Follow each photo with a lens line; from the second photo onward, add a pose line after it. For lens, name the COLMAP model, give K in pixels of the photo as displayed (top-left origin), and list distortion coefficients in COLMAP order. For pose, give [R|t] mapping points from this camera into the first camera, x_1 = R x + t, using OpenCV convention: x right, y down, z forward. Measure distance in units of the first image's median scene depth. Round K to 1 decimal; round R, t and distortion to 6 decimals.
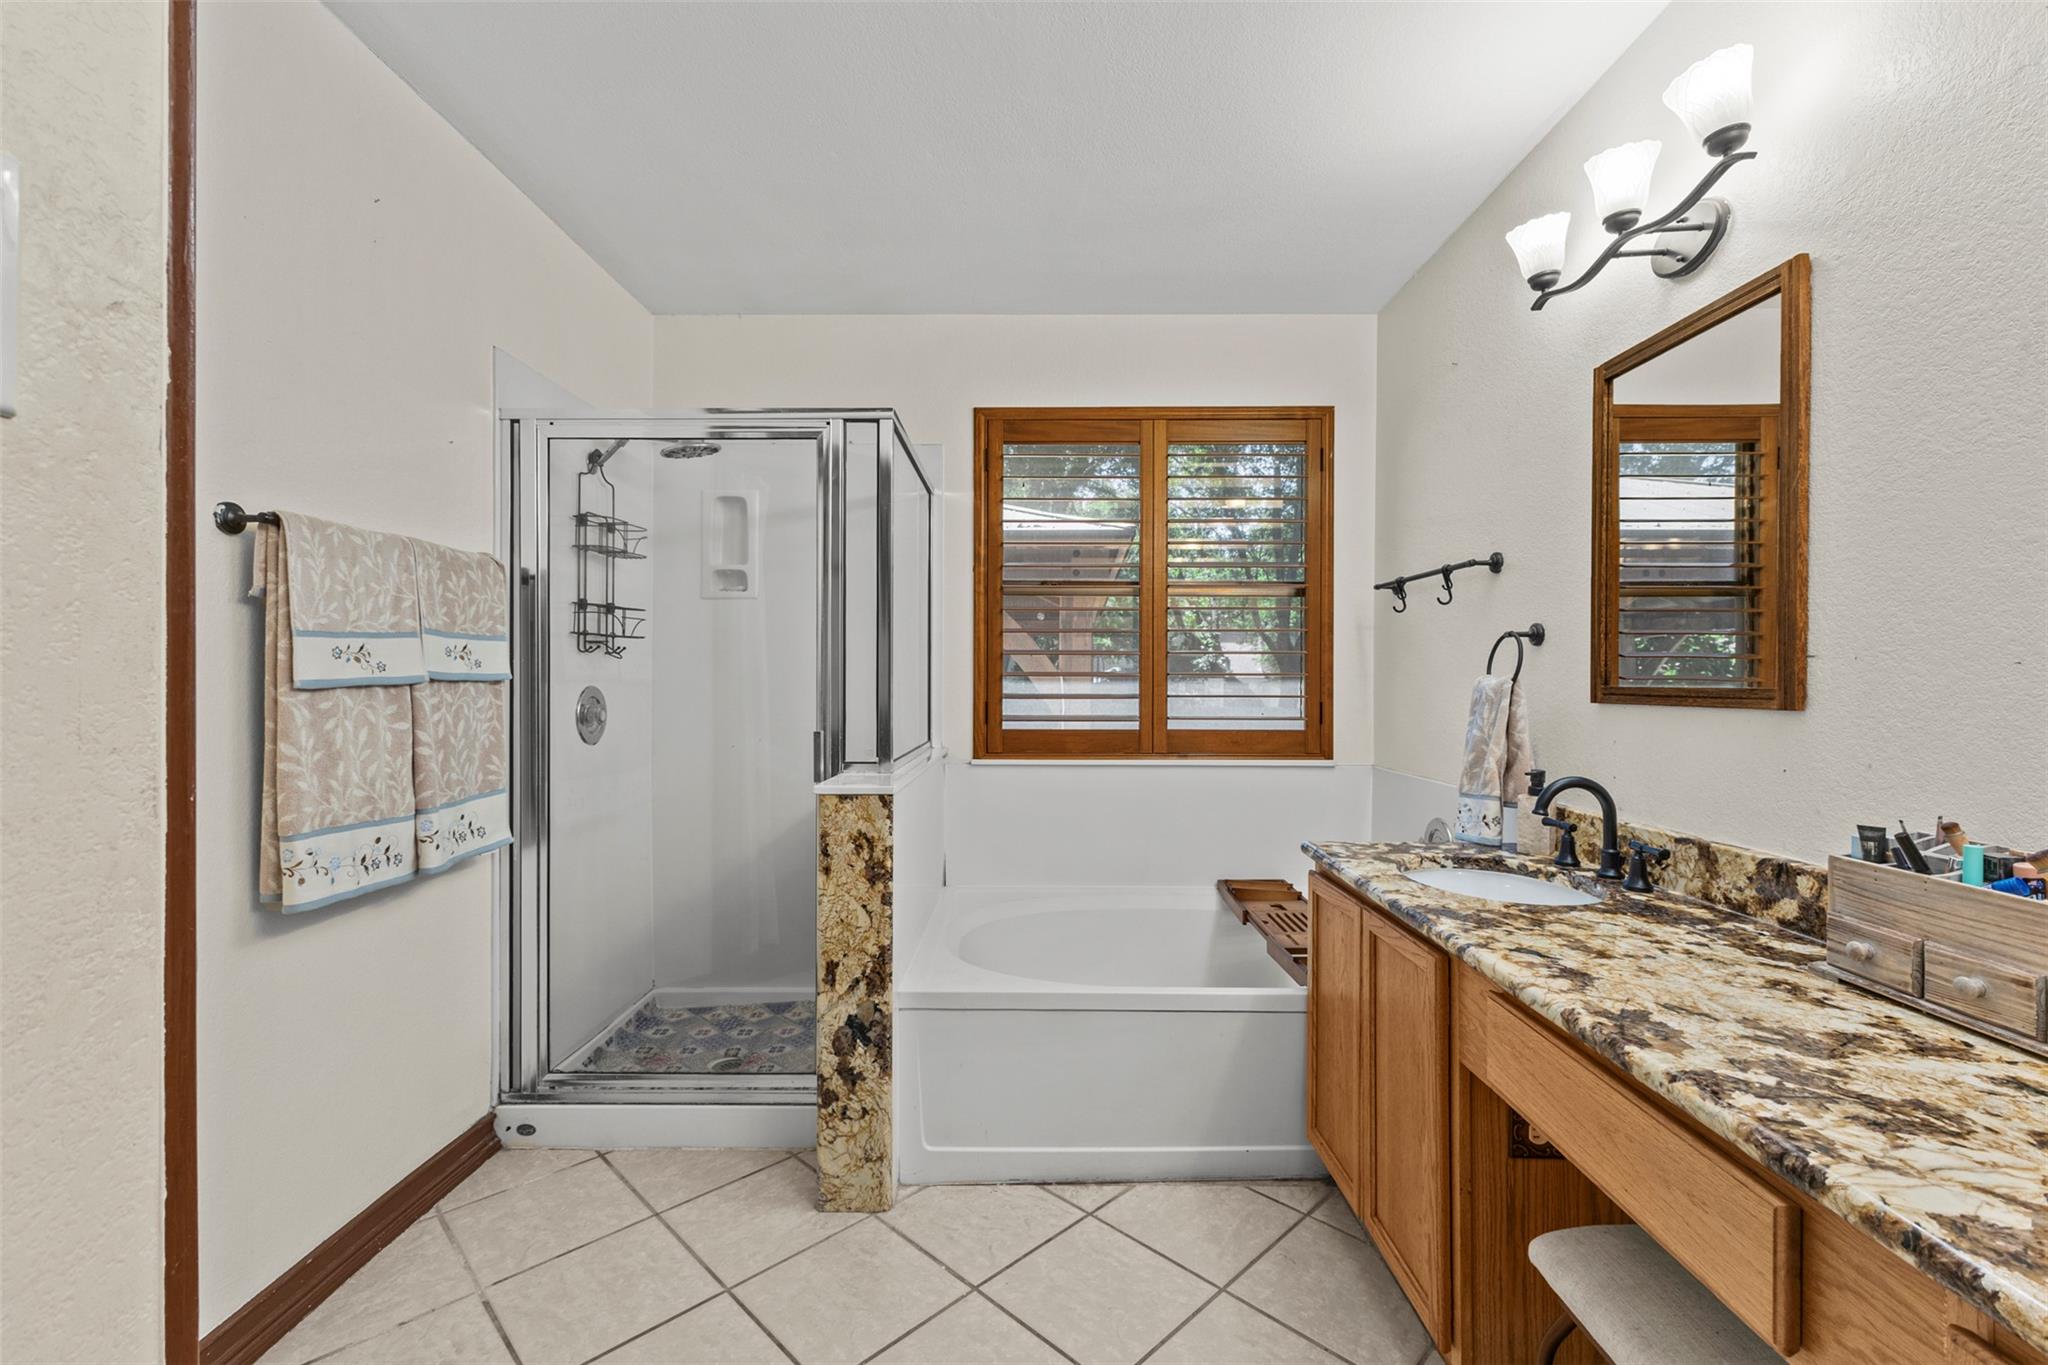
lens RADIAL K [[889.2, 0, 1016.3], [0, 889.2, 683.0], [0, 0, 1]] dist [0.013442, -0.001830]
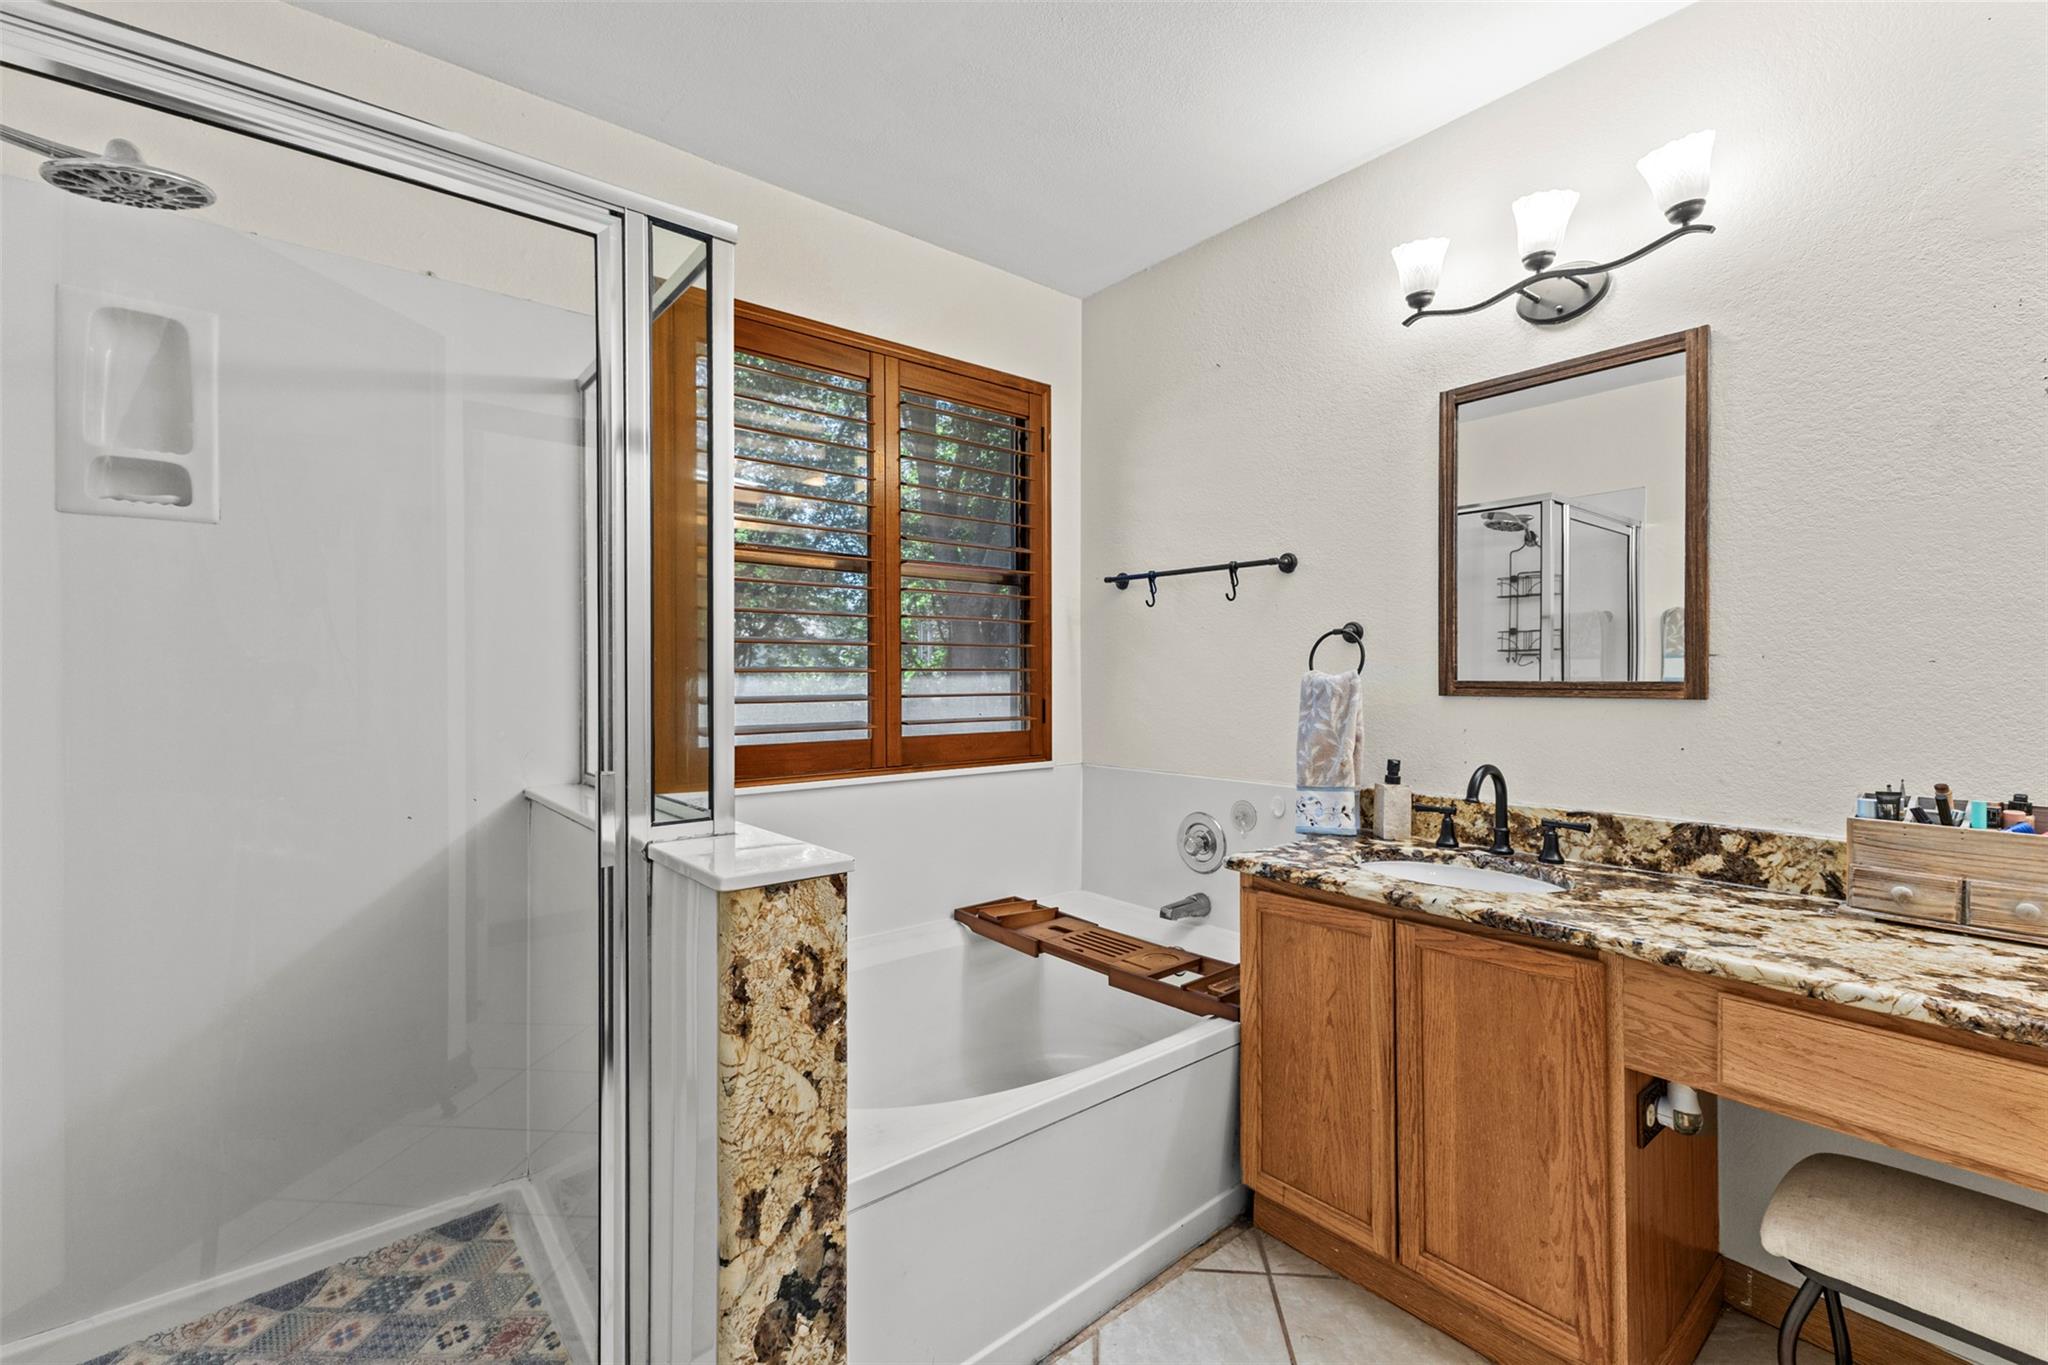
lens RADIAL K [[889.2, 0, 1023.0], [0, 889.2, 679.0], [0, 0, 1]] dist [0.013442, -0.001830]
pose [[0.759523, -0.005982, 0.650453, -0.437309], [0.005981, 0.999980, 0.002212, -0.003707], [-0.650453, 0.002210, 0.759543, 0.474408]]
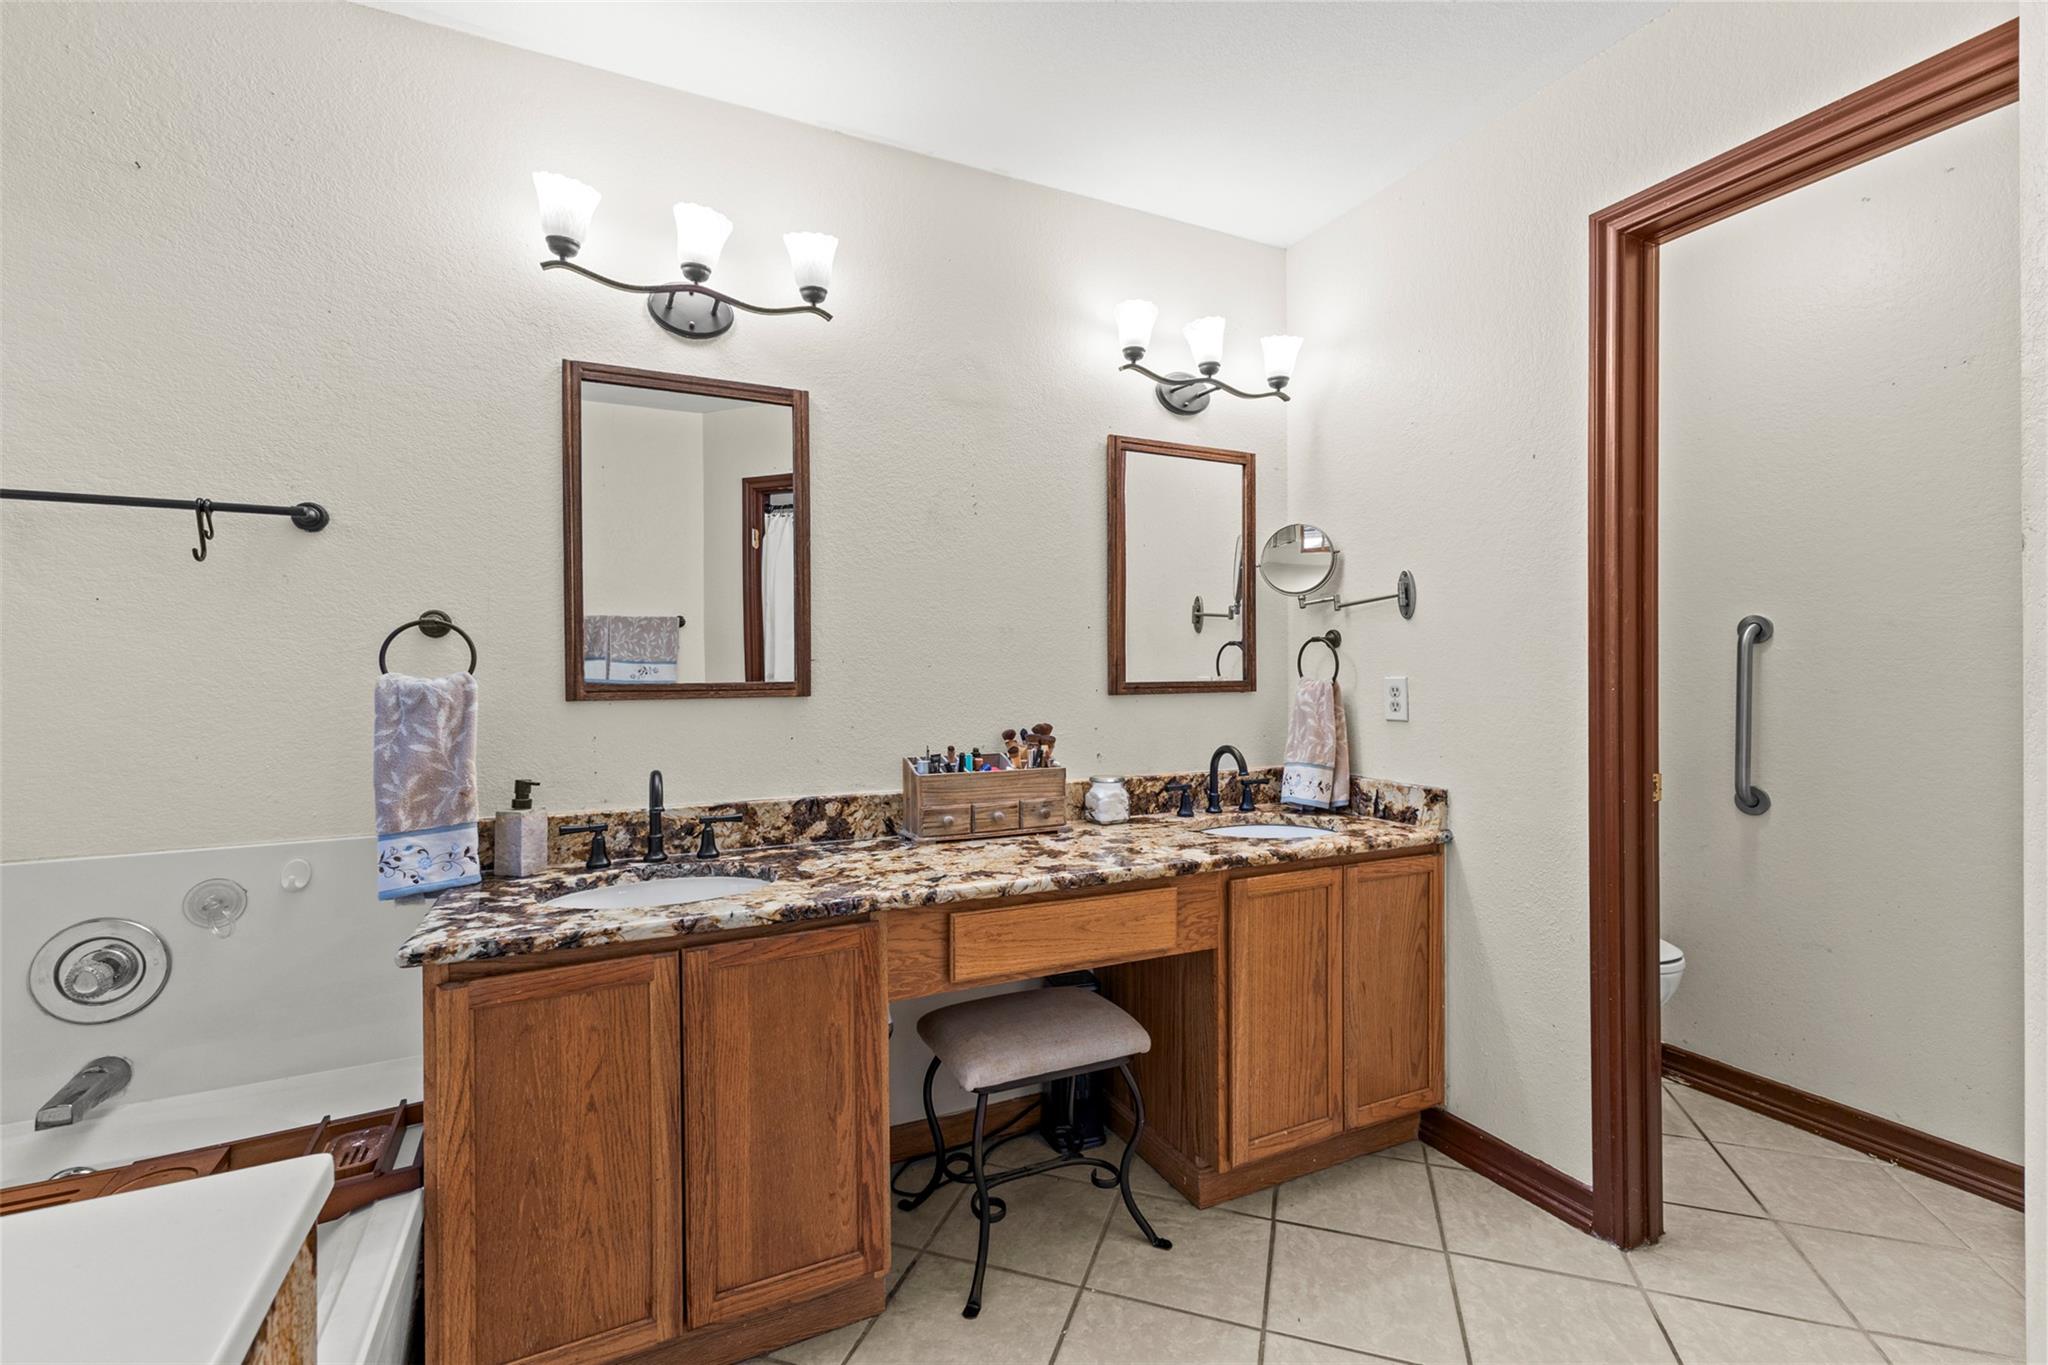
lens RADIAL K [[889.2, 0, 1030.0], [0, 889.2, 674.6], [0, 0, 1]] dist [0.013442, -0.001830]
pose [[-0.461044, -0.002483, 0.887374, -0.430918], [0.009014, 0.999931, 0.007482, -0.009106], [-0.887331, 0.011449, -0.460990, 0.949441]]
